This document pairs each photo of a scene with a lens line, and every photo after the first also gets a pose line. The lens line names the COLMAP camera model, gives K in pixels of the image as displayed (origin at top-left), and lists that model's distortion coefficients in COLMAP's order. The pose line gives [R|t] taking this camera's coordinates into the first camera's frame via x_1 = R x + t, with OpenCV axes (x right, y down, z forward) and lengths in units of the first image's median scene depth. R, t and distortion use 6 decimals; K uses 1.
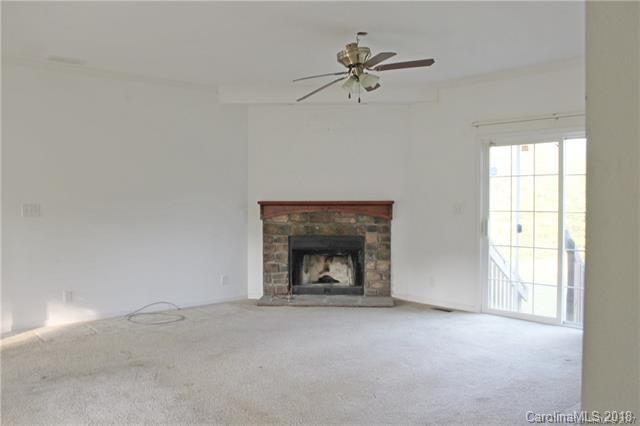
lens RADIAL K [[530.3, 0, 320.0], [0, 530.3, 213.0], [0, 0, 1]] dist [-0.110340, 0.011561]
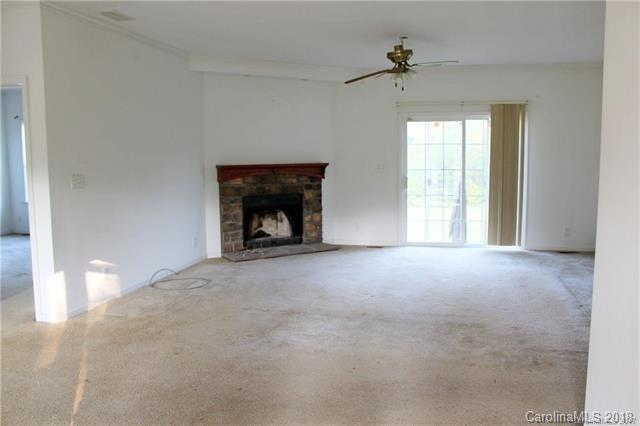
lens RADIAL K [[530.3, 0, 320.0], [0, 530.3, 213.0], [0, 0, 1]] dist [-0.110340, 0.011561]
pose [[0.819028, -0.069596, 0.569517, -0.557196], [0.023420, 0.995844, 0.088013, -0.015846], [-0.573275, -0.058746, 0.817254, 0.014192]]
